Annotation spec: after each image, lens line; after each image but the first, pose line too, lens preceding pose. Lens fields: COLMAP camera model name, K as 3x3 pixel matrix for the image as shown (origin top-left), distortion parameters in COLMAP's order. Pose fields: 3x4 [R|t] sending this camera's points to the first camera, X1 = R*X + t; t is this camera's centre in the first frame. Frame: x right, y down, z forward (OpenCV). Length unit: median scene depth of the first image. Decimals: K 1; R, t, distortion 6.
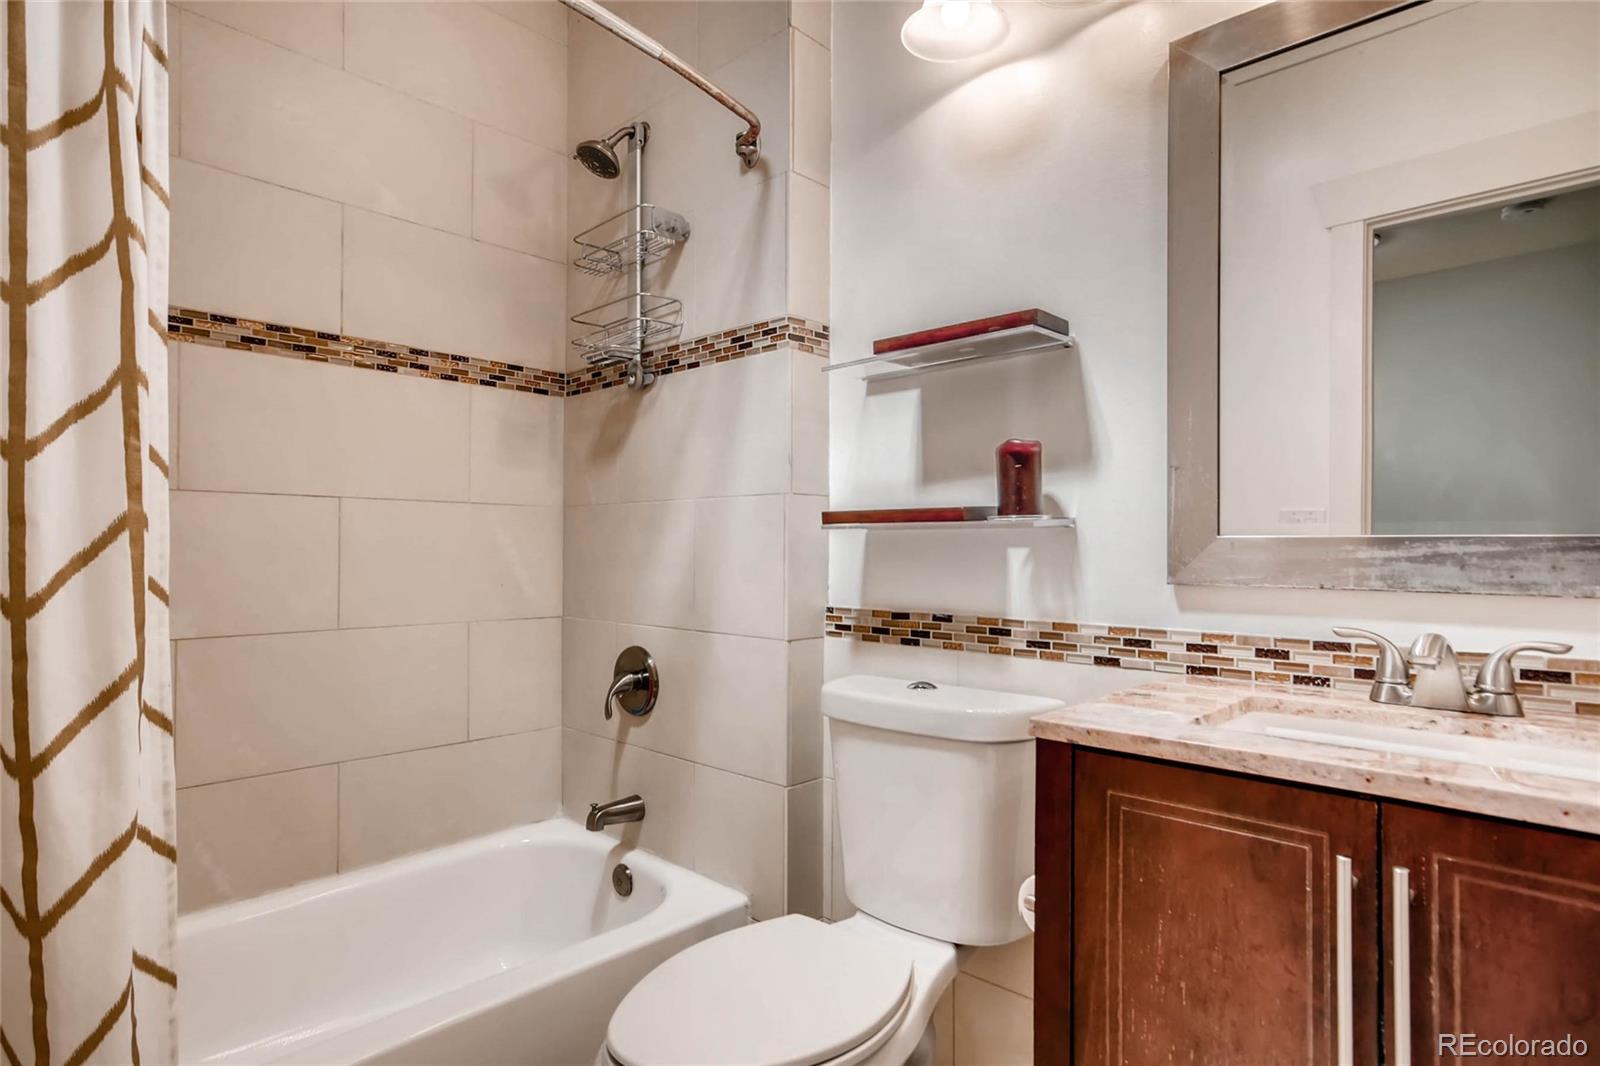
lens RADIAL K [[874.6, 0, 787.0], [0, 874.6, 539.8], [0, 0, 1]] dist [-0.012047, 0.043635]
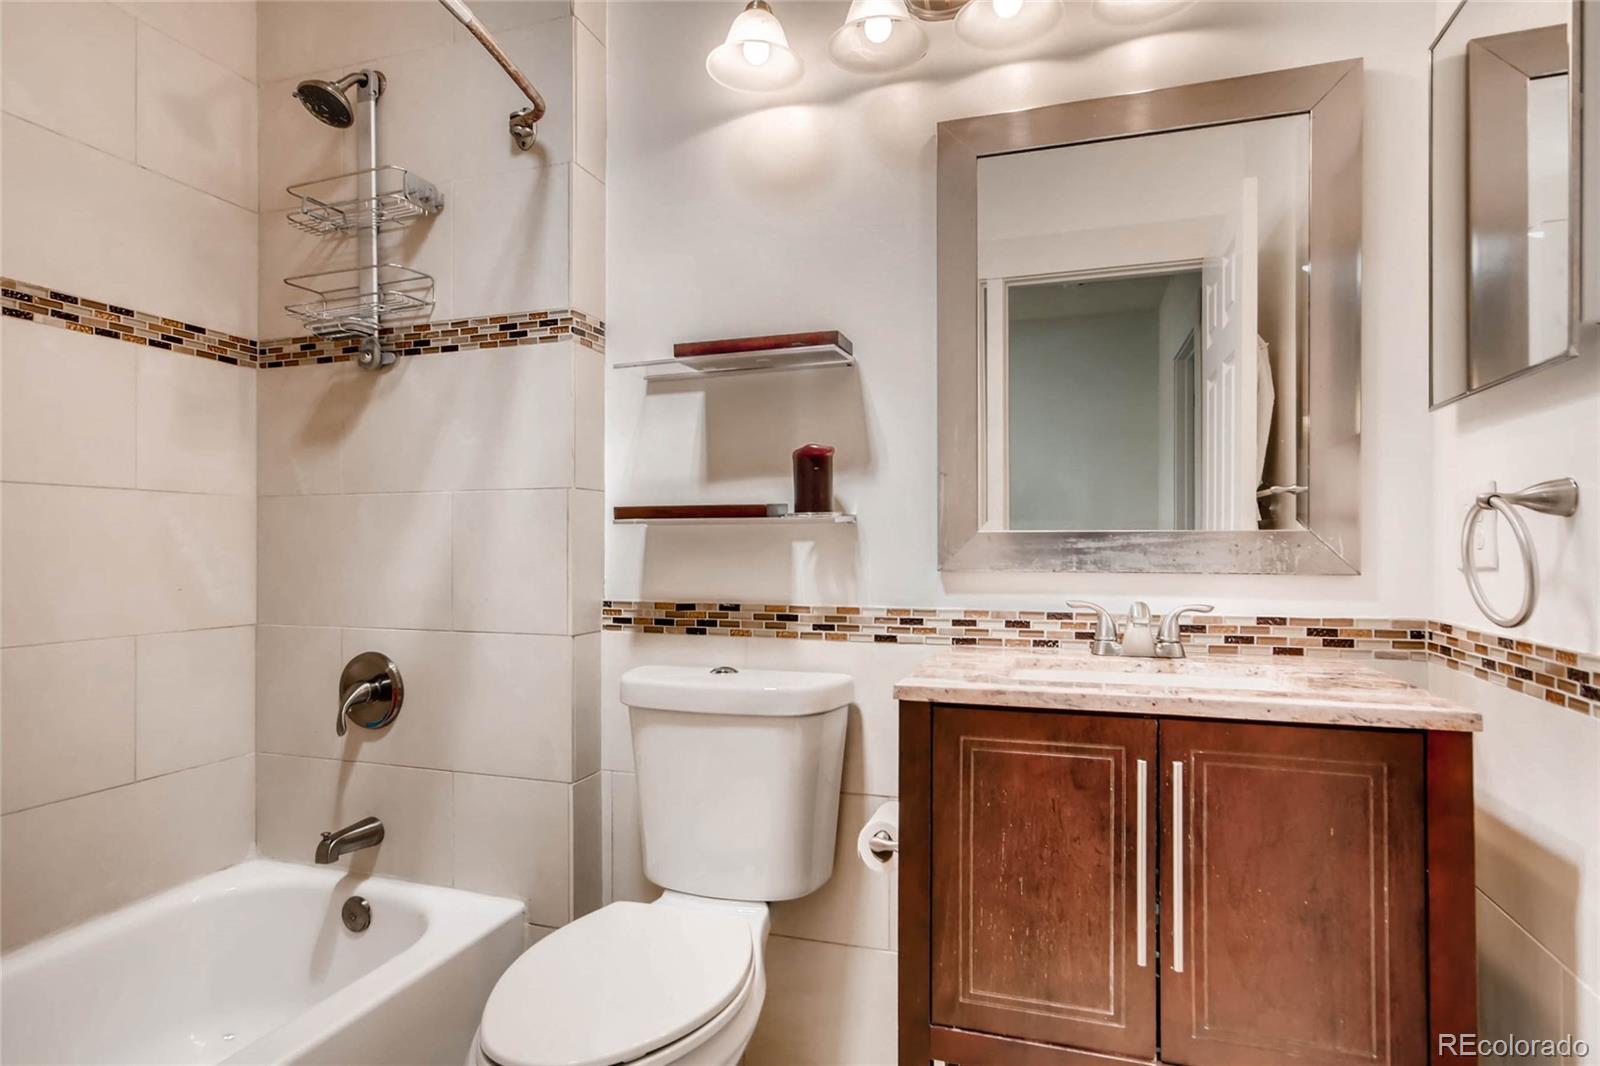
lens RADIAL K [[887.3, 0, 791.4], [0, 887.3, 538.3], [0, 0, 1]] dist [-0.006052, 0.048899]
pose [[0.909890, -0.002243, 0.414843, -0.206144], [0.000921, 0.999994, 0.003387, 0.001048], [-0.414848, -0.002700, 0.909887, -0.022612]]
